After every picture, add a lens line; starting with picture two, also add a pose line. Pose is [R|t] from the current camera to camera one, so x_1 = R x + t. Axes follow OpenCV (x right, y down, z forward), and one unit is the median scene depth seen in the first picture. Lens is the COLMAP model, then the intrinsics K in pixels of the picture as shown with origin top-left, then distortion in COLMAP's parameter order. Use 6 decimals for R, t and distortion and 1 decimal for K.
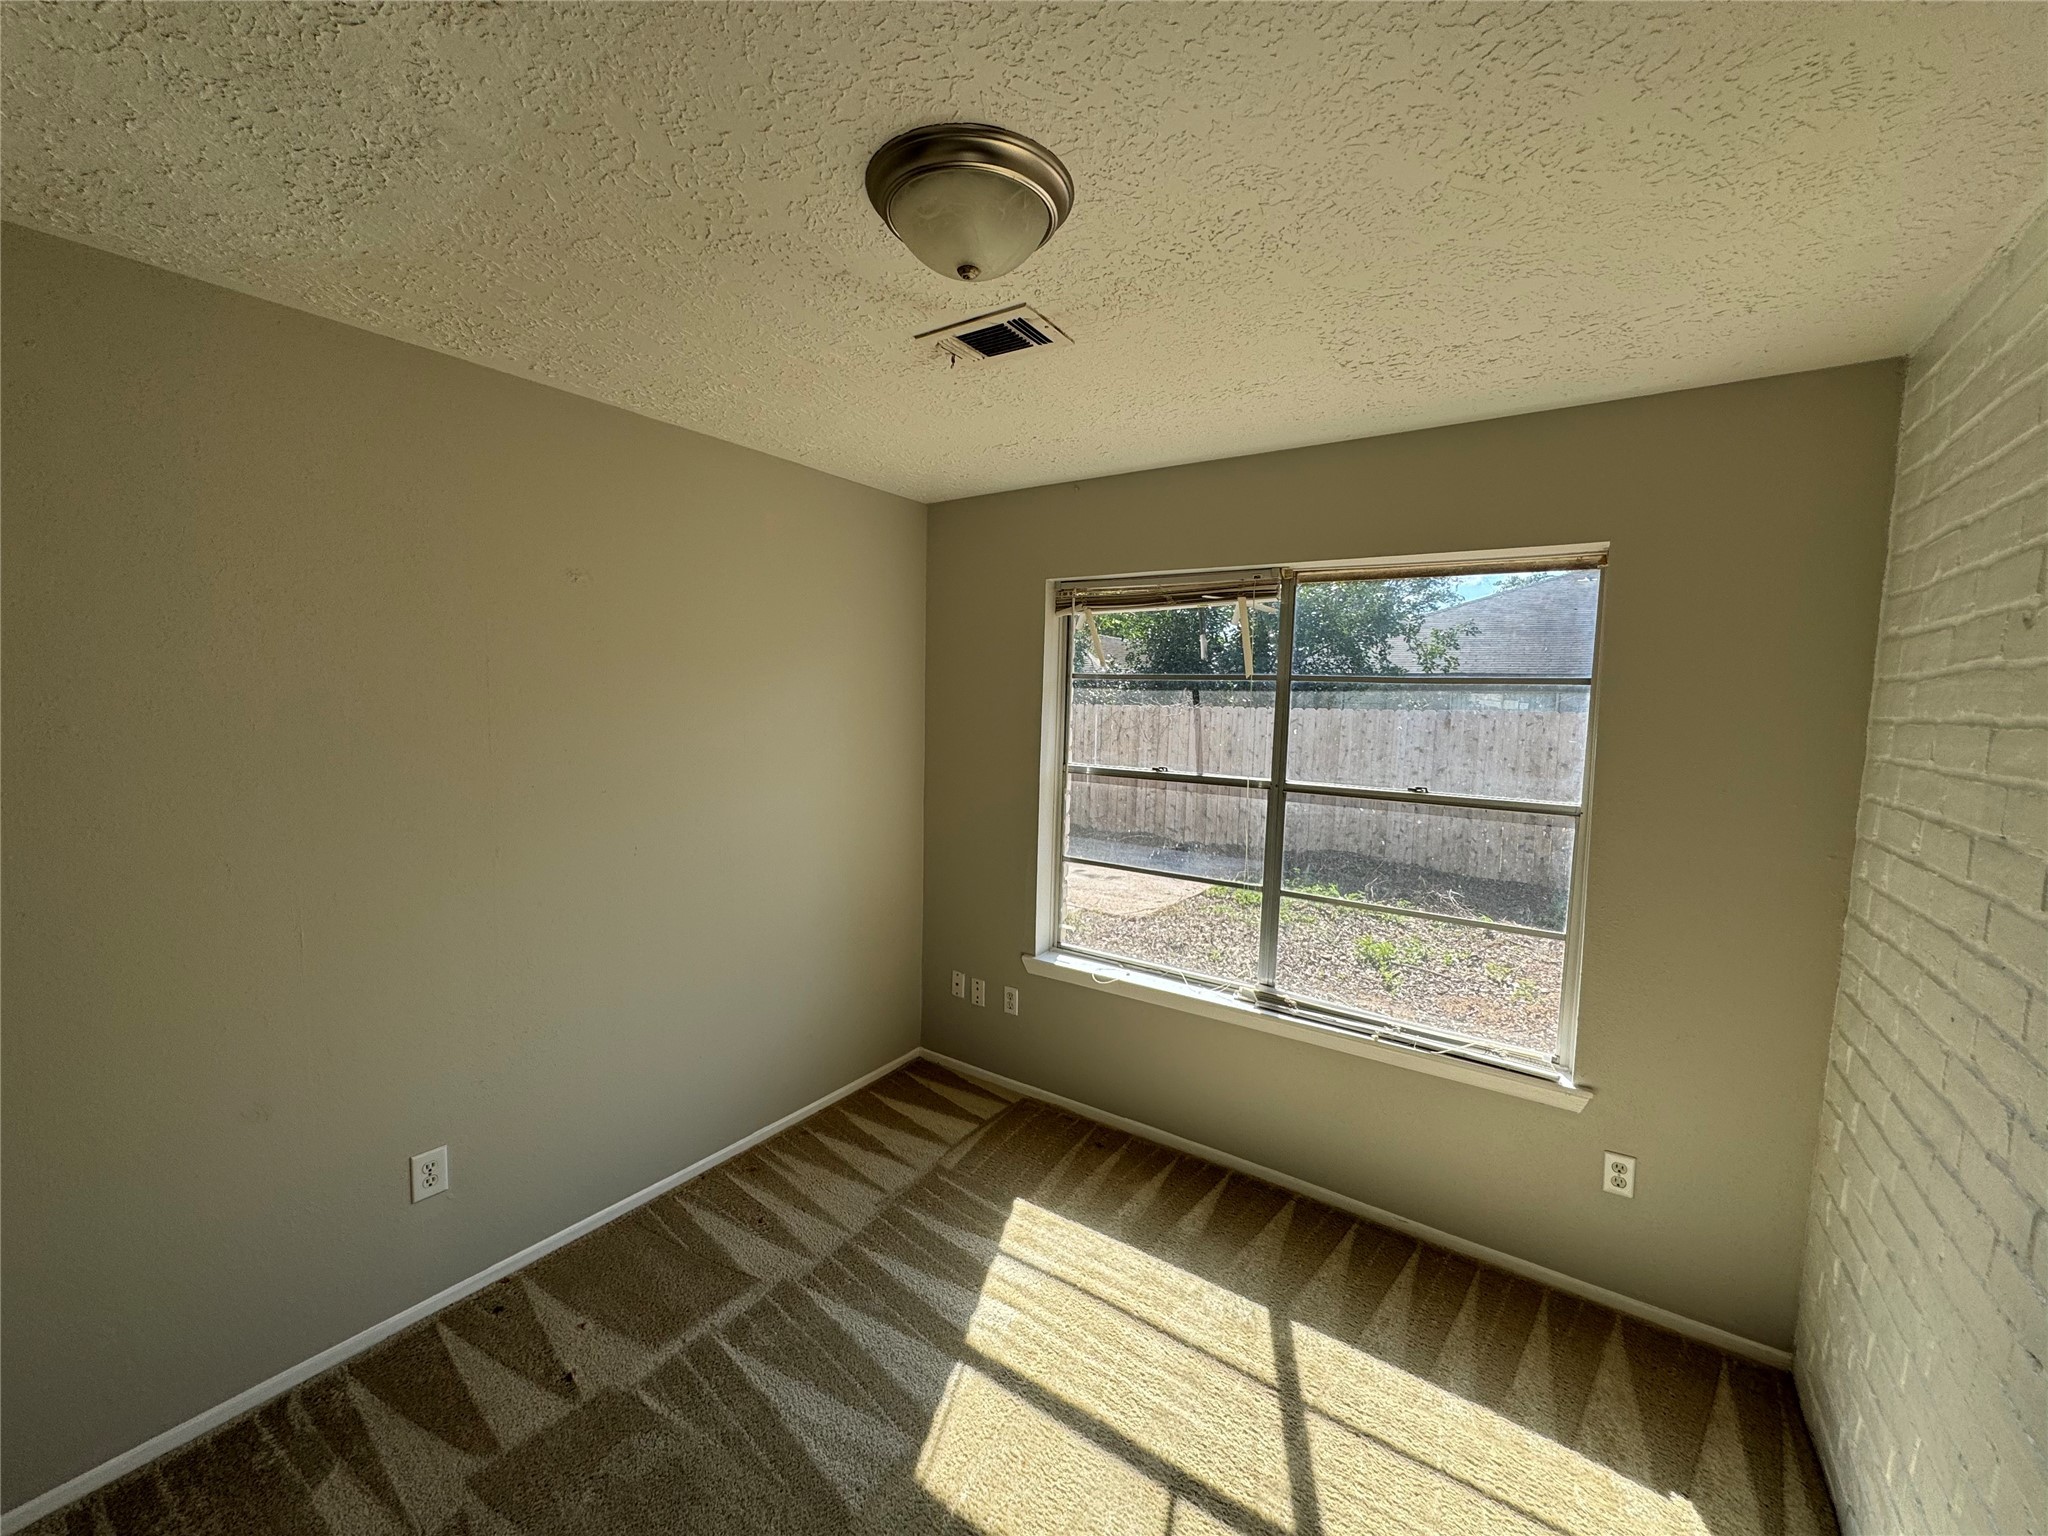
lens RADIAL K [[820.0, 0, 1017.4], [0, 820.0, 765.4], [0, 0, 1]] dist [-0.001562, -0.000175]
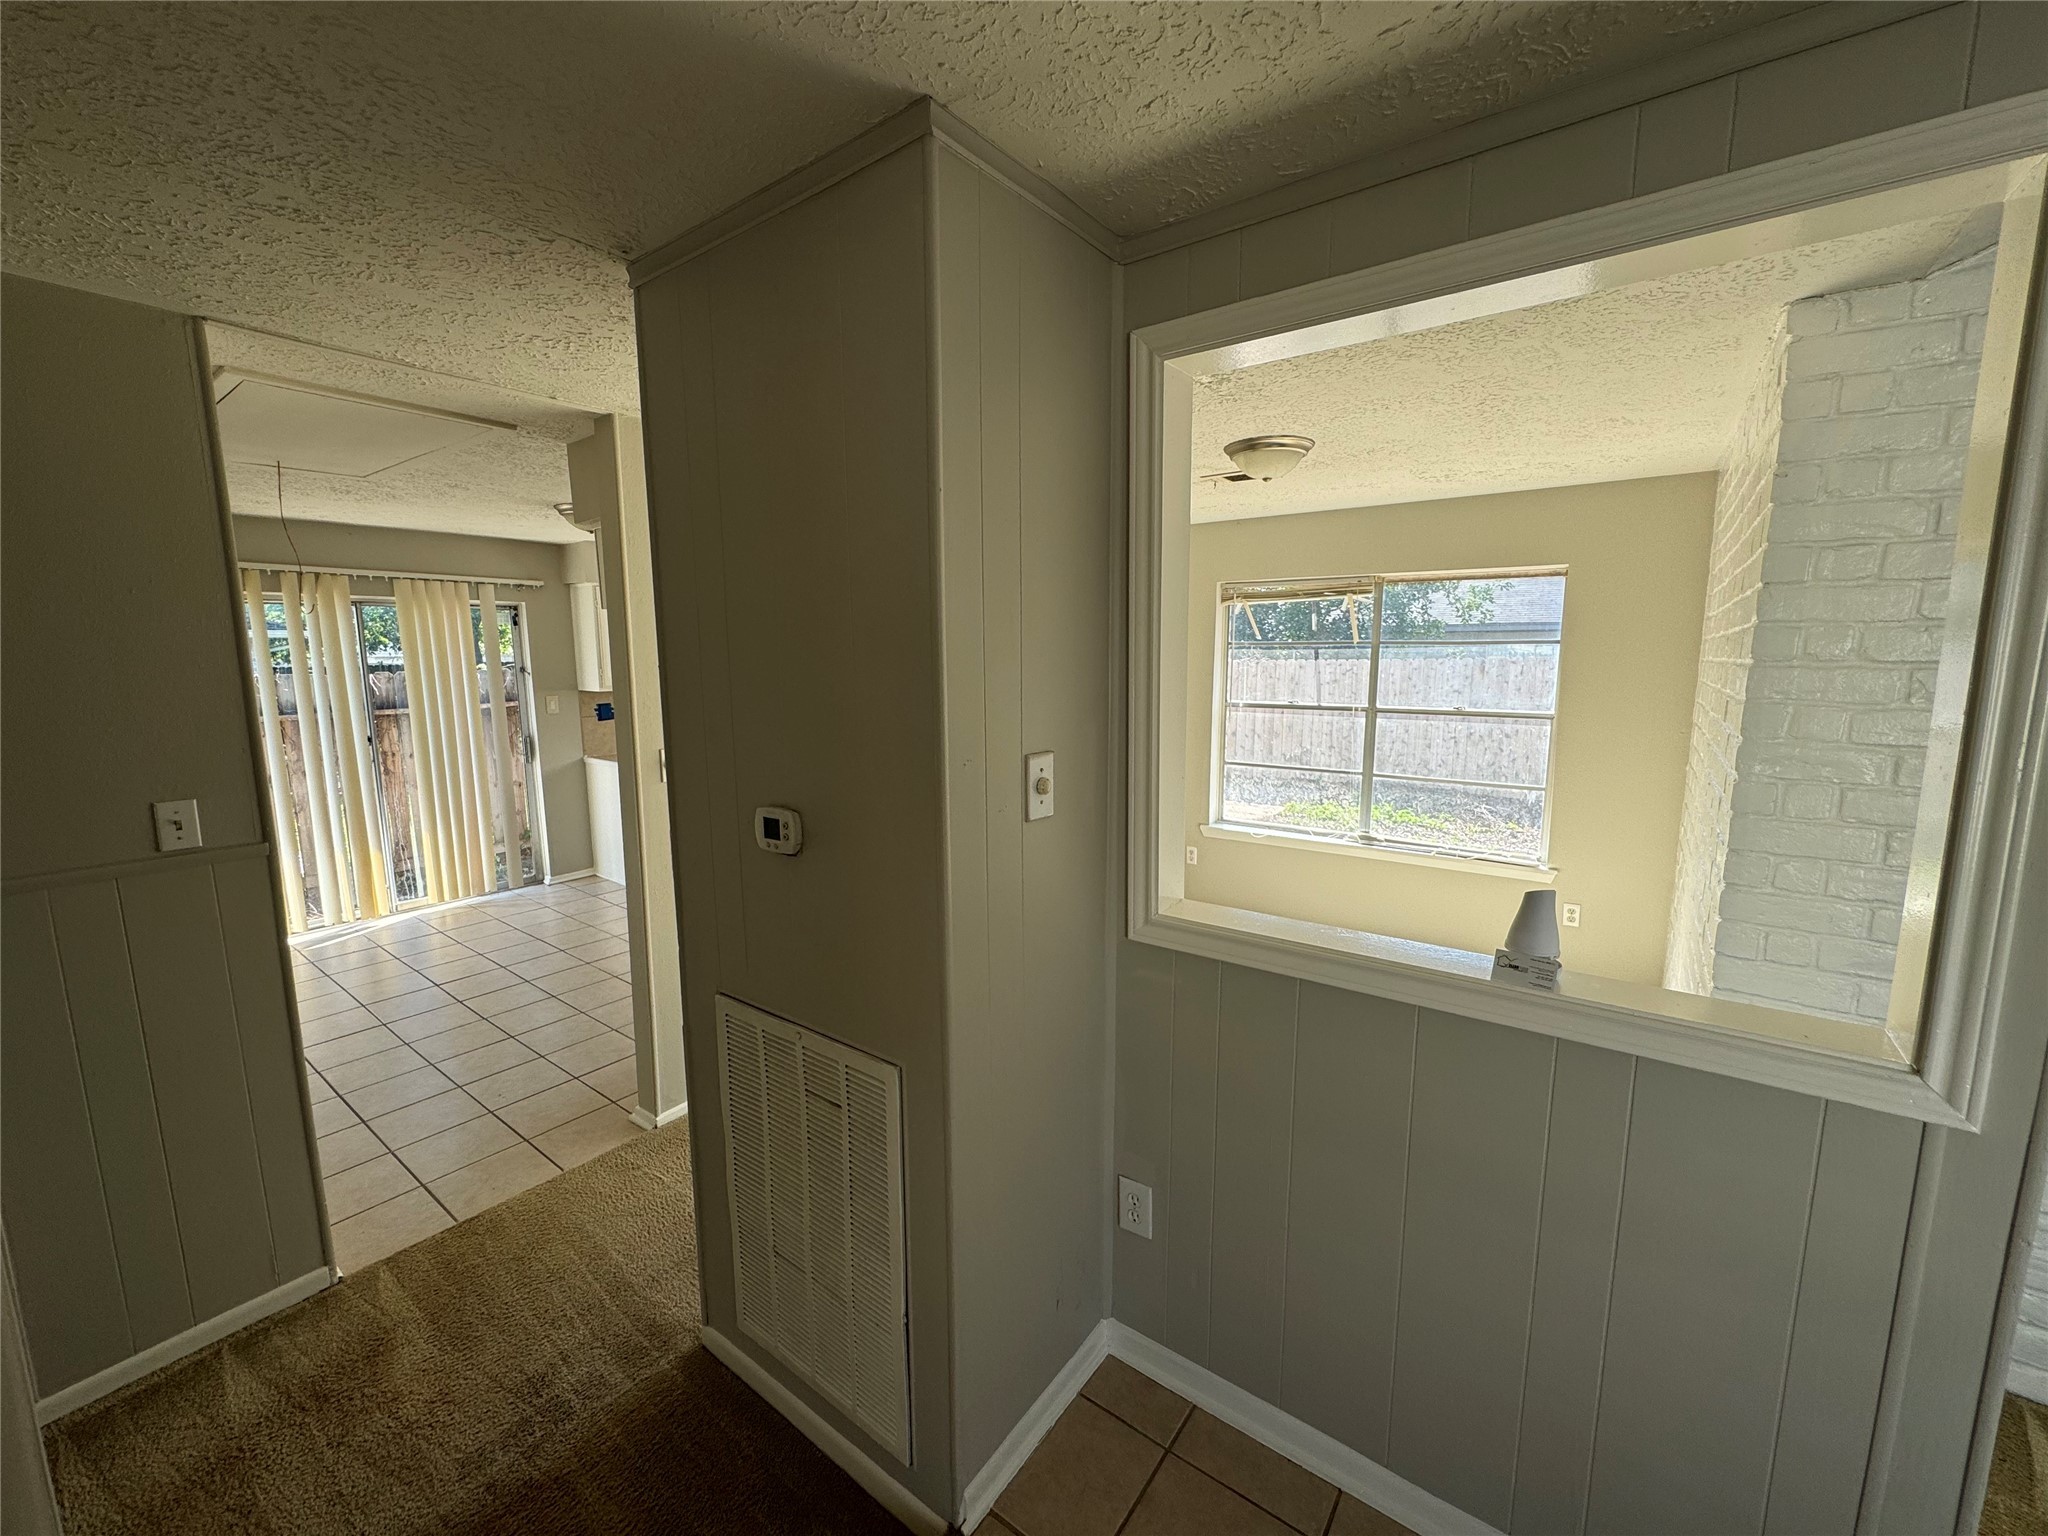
lens RADIAL K [[817.0, 0, 1024.0], [0, 817.0, 768.0], [0, 0, 1]] dist [-0.001387, -0.000281]
pose [[0.999202, -0.024036, -0.031897, -0.322692], [0.025712, 0.998252, 0.053212, 0.036936], [0.030562, -0.053990, 0.998074, -0.646812]]
